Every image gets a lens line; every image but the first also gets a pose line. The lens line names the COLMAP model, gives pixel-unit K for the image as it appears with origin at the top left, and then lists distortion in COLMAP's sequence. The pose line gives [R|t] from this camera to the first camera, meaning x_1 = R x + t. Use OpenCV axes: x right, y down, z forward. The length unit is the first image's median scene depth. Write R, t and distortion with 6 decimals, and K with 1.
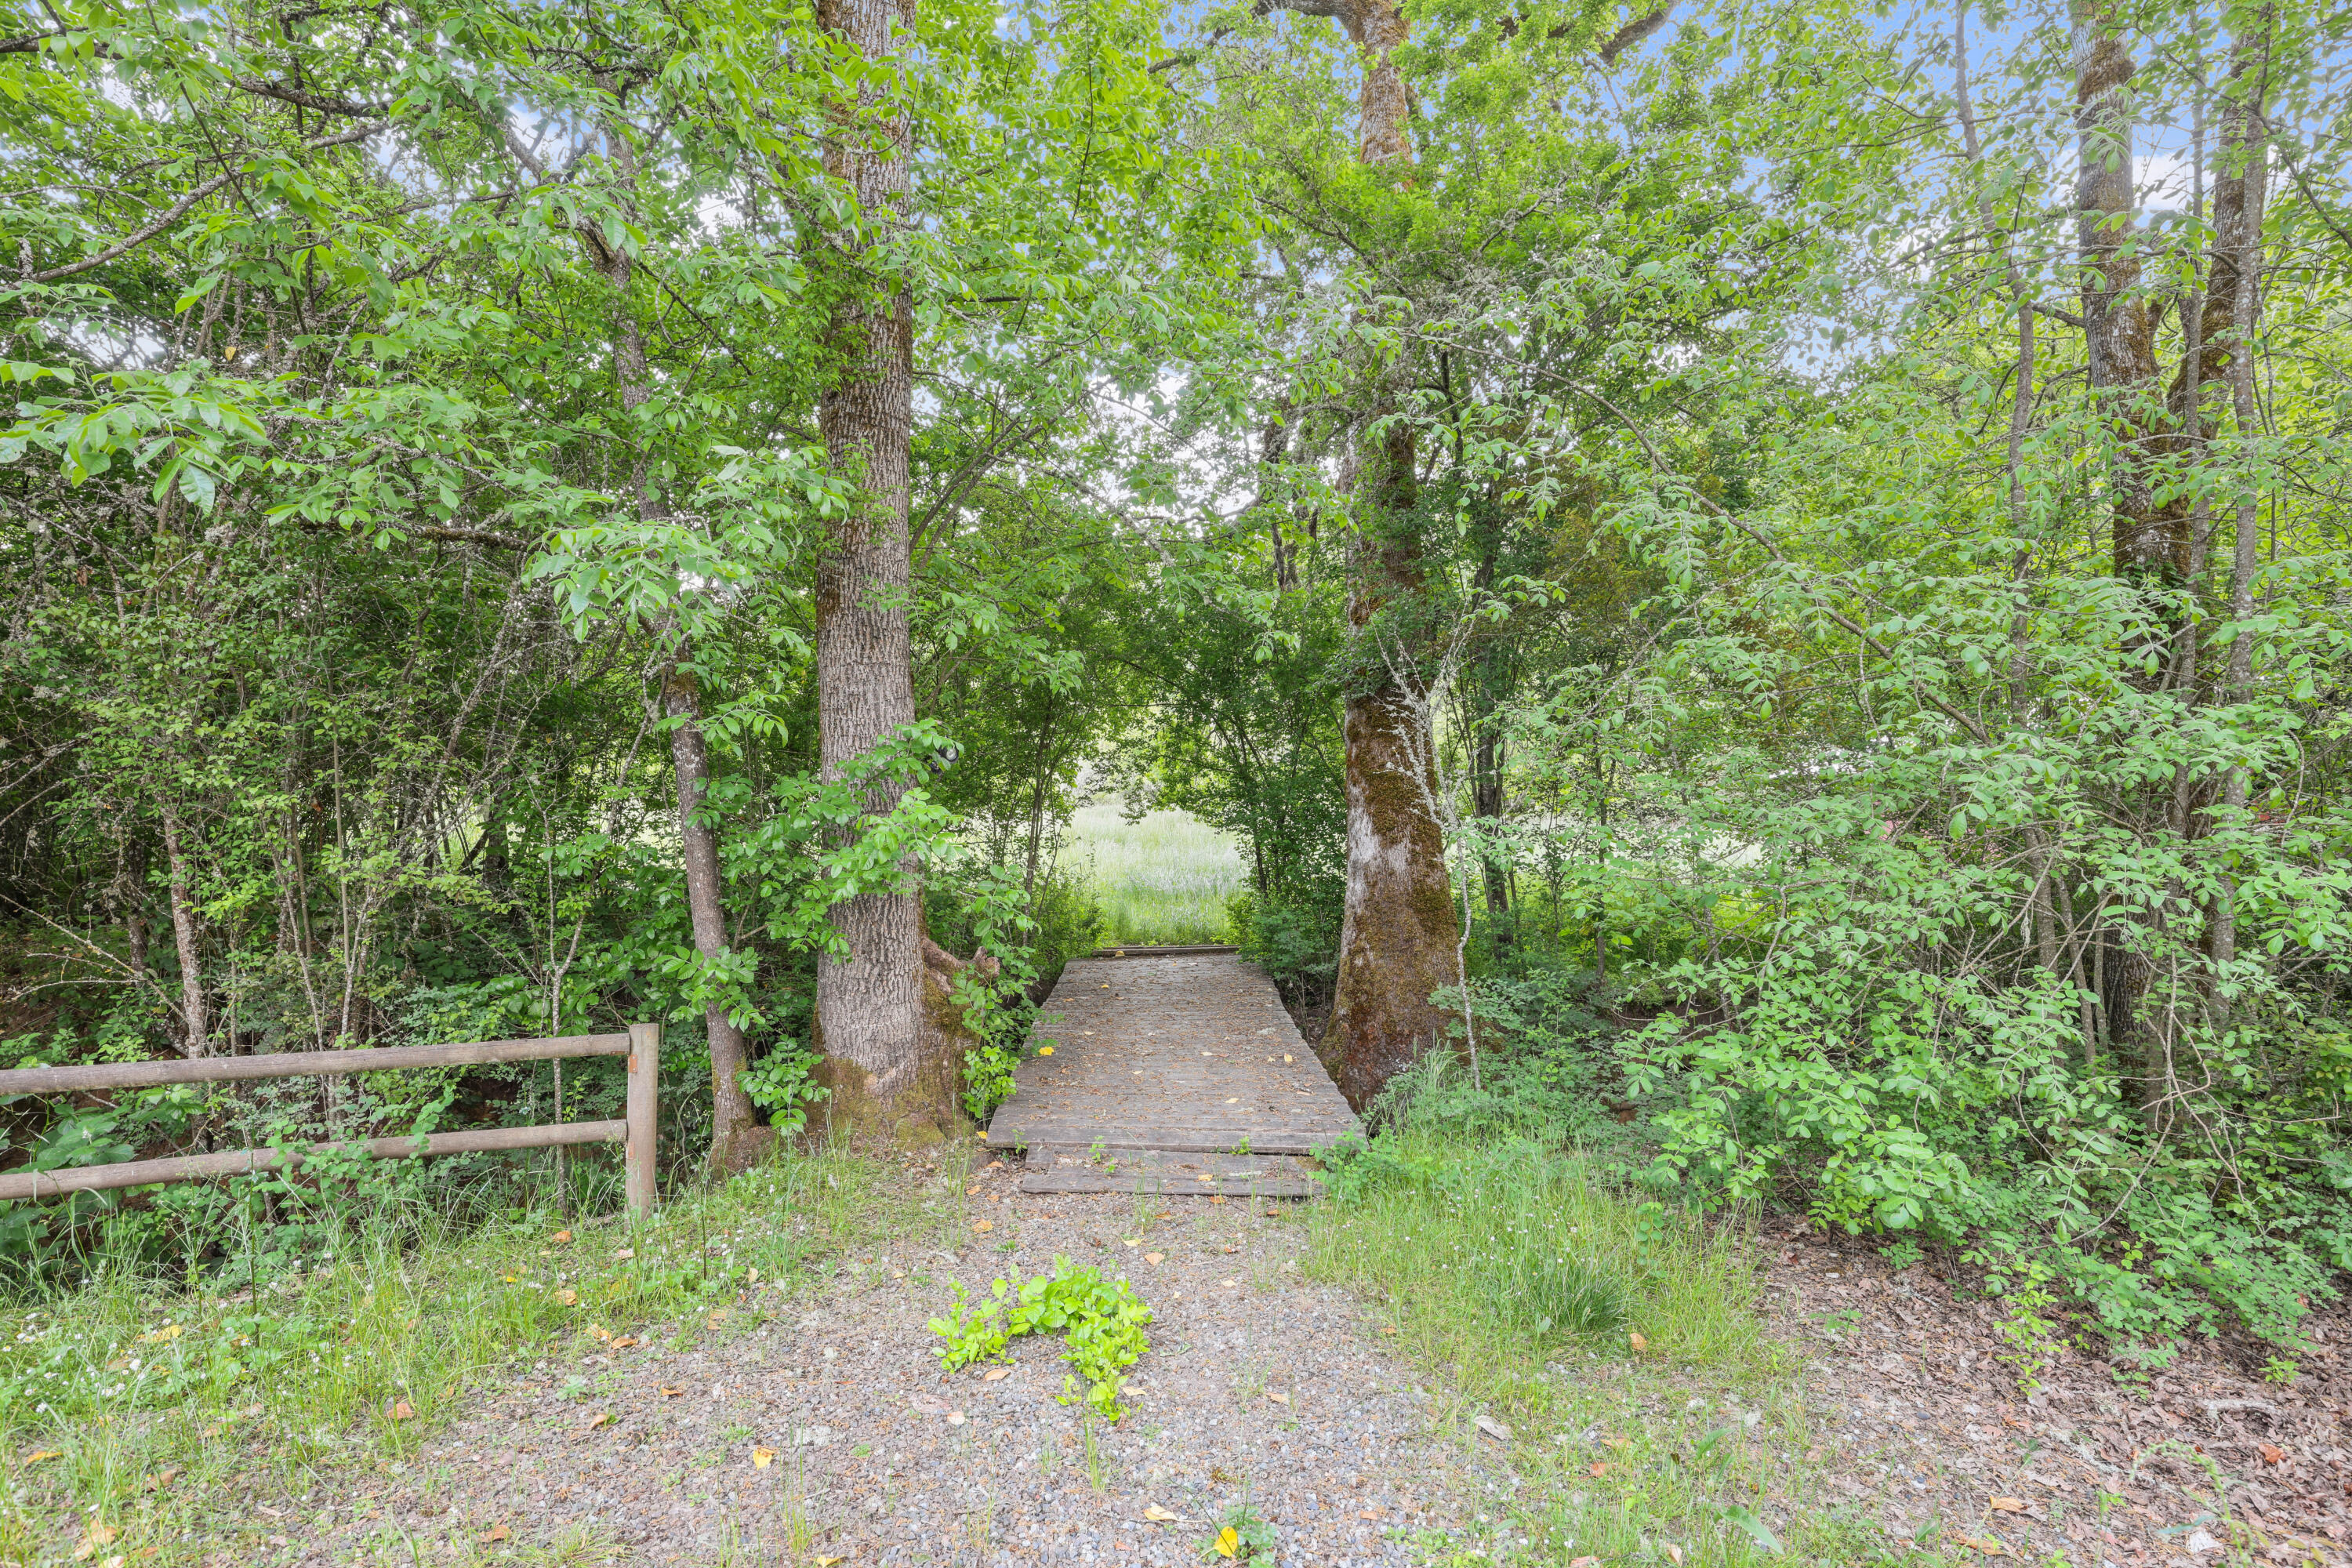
lens RADIAL K [[1124.5, 0, 1153.6], [0, 1124.5, 795.6], [0, 0, 1]] dist [-0.029657, 0.000121]
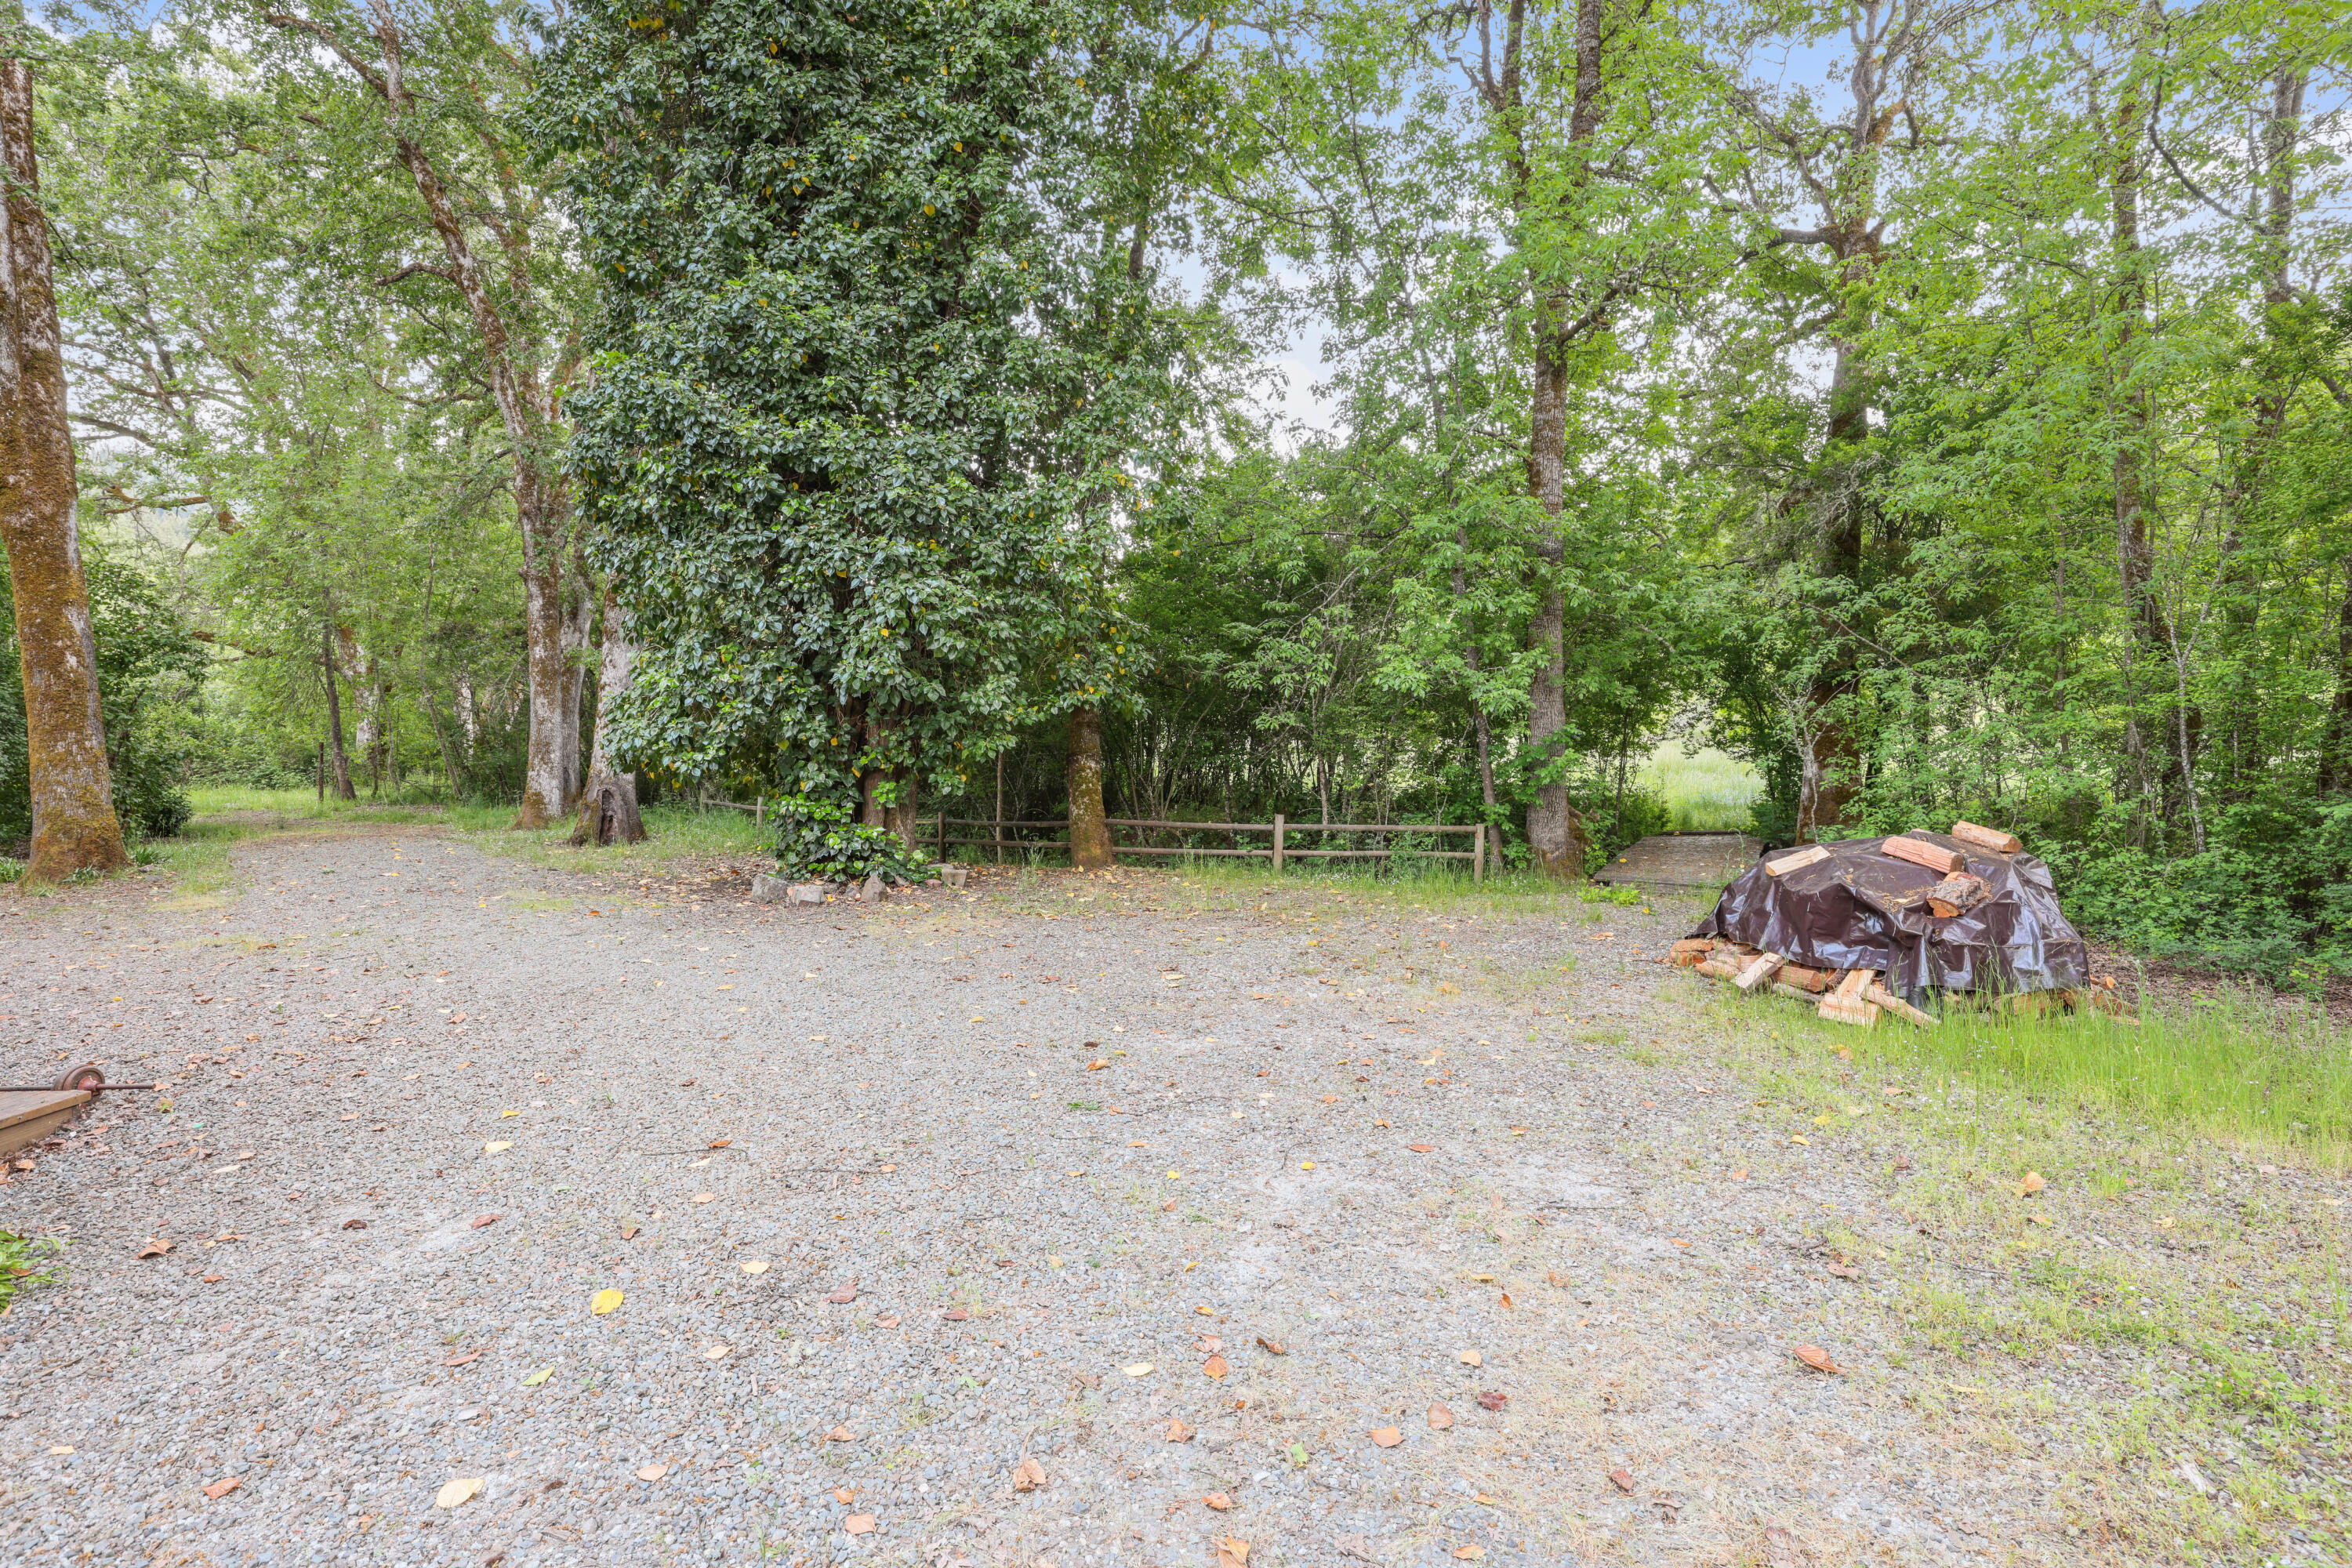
lens RADIAL K [[1124.5, 0, 1153.6], [0, 1124.5, 795.6], [0, 0, 1]] dist [-0.029657, 0.000121]
pose [[0.863023, 0.005095, -0.505139, 0.155657], [0.023796, 0.998429, 0.050726, -0.025805], [0.504604, -0.055798, 0.861546, -0.969598]]
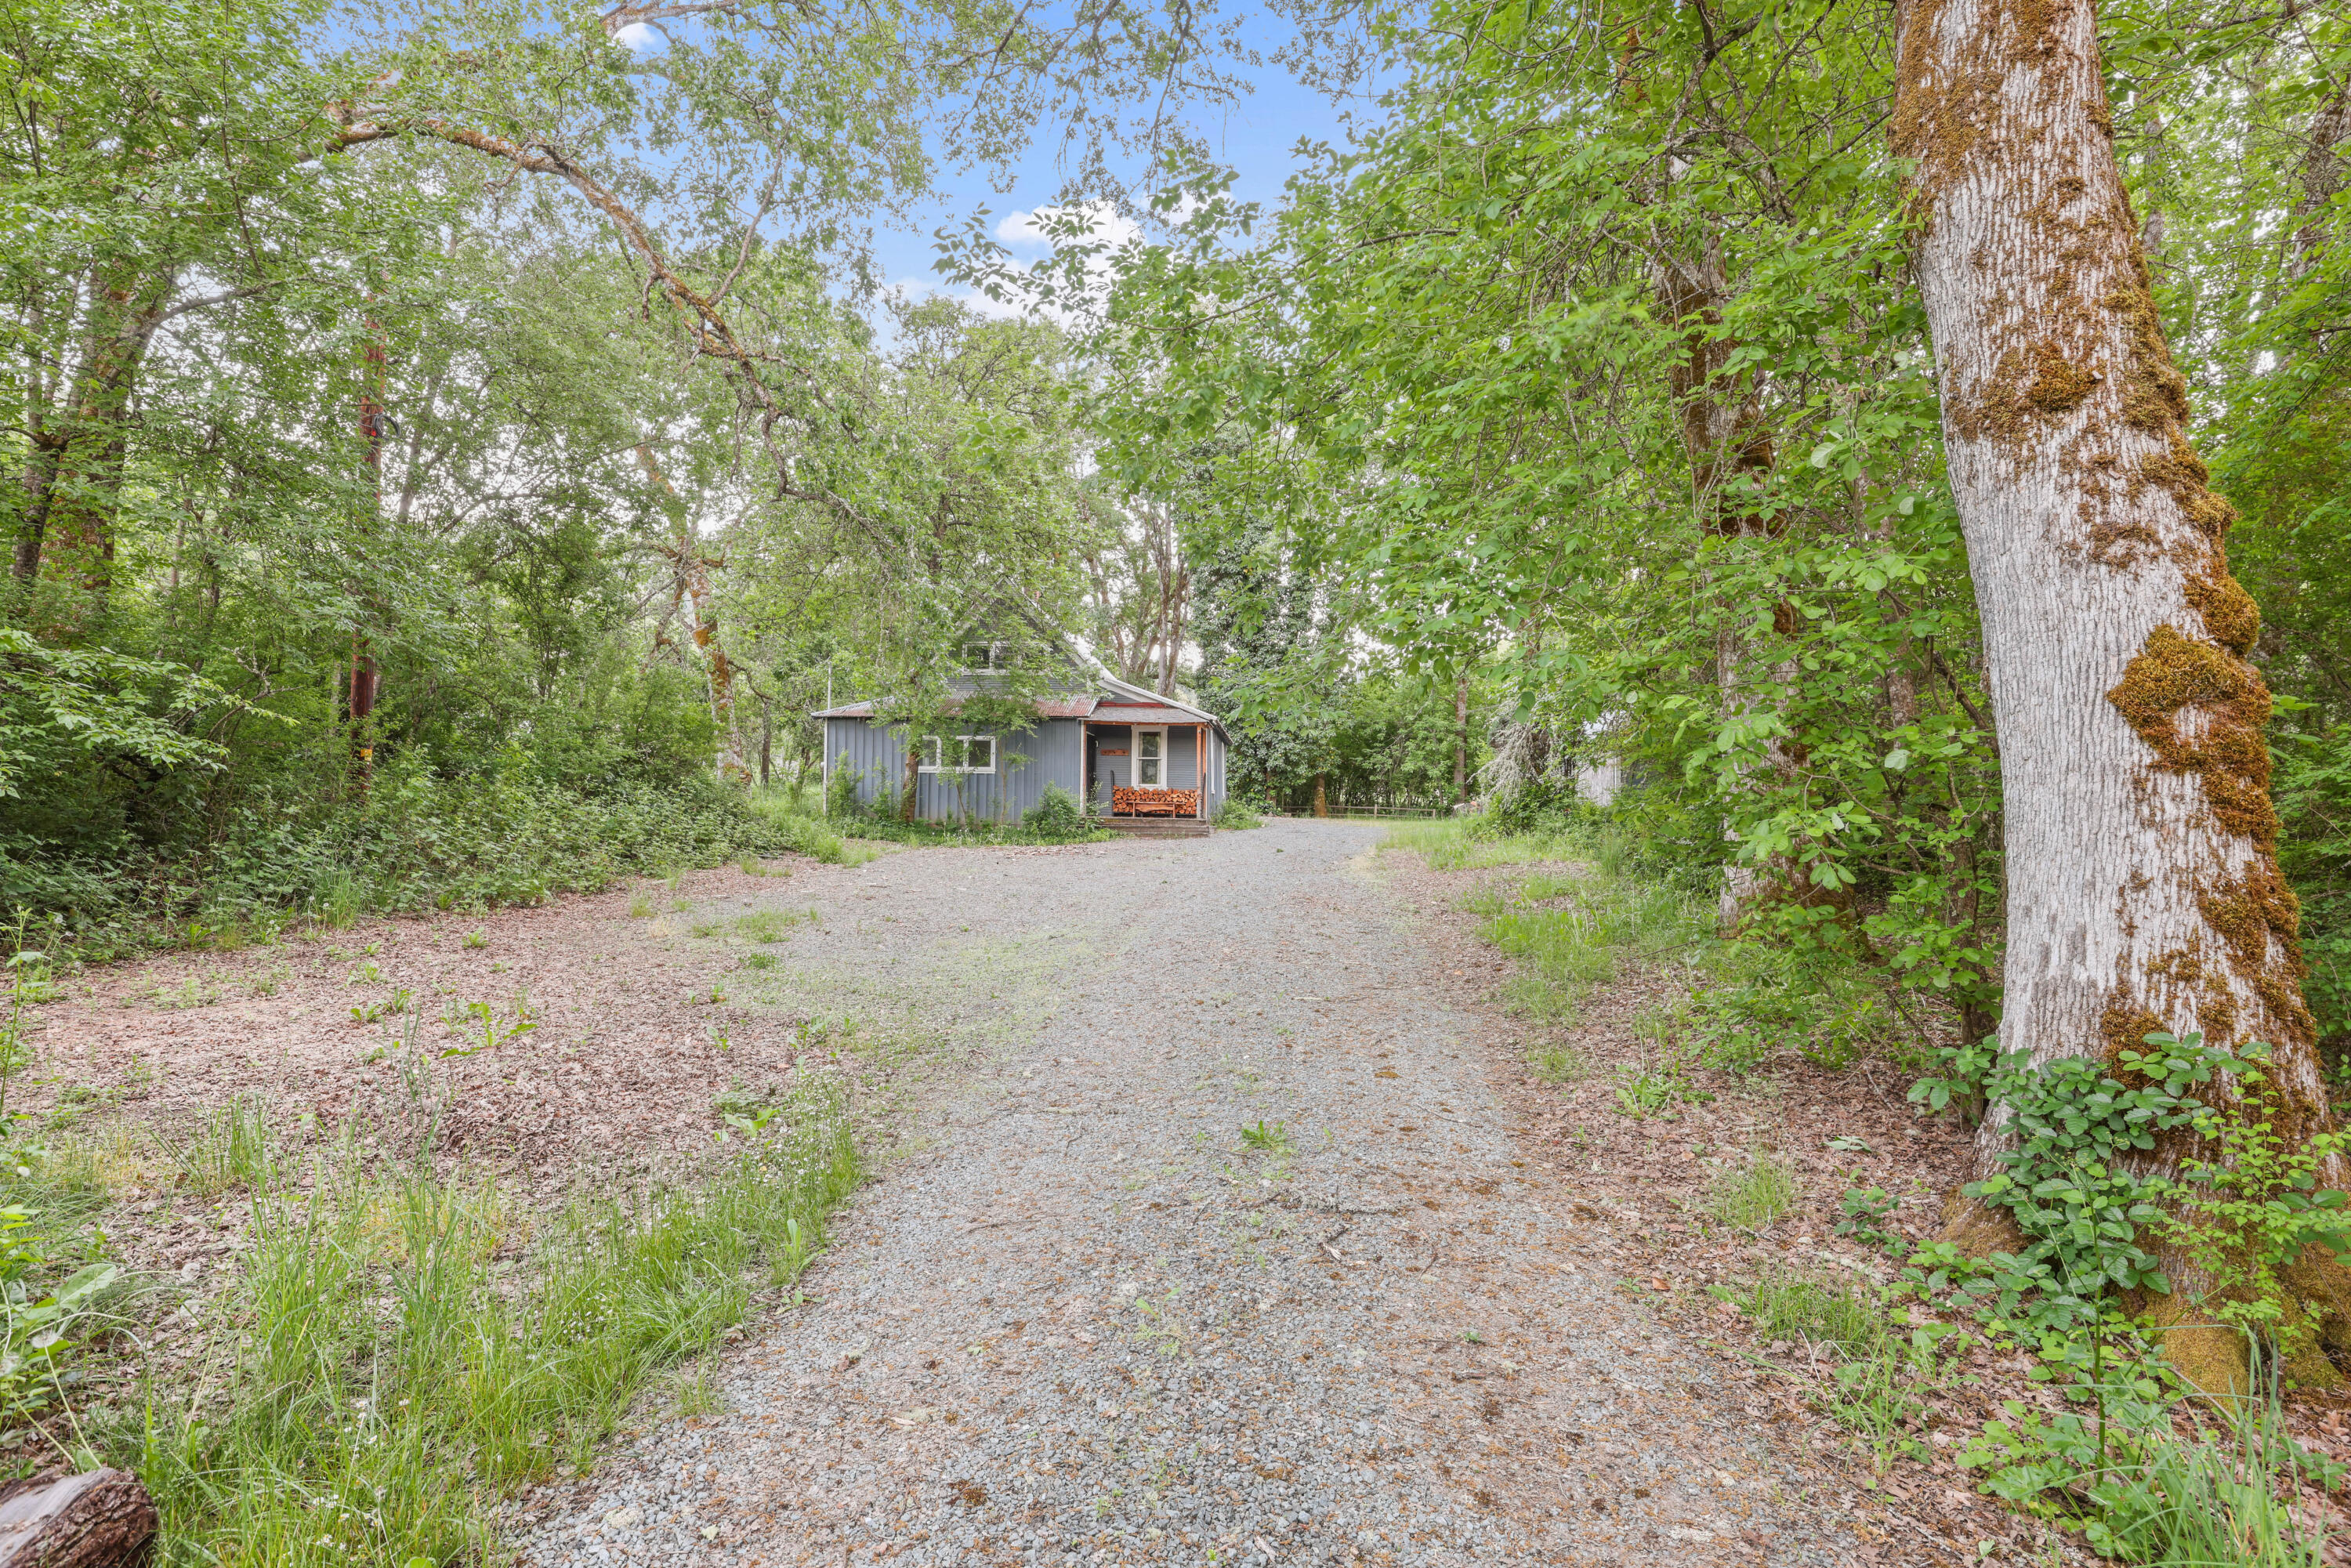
lens RADIAL K [[1124.0, 0, 1153.1], [0, 1124.0, 795.6], [0, 0, 1]] dist [-0.029657, 0.000121]
pose [[0.766585, 0.008242, -0.642089, 1.978901], [-0.008713, 0.999959, 0.002433, 0.029564], [0.642083, 0.003730, 0.766626, -4.061065]]
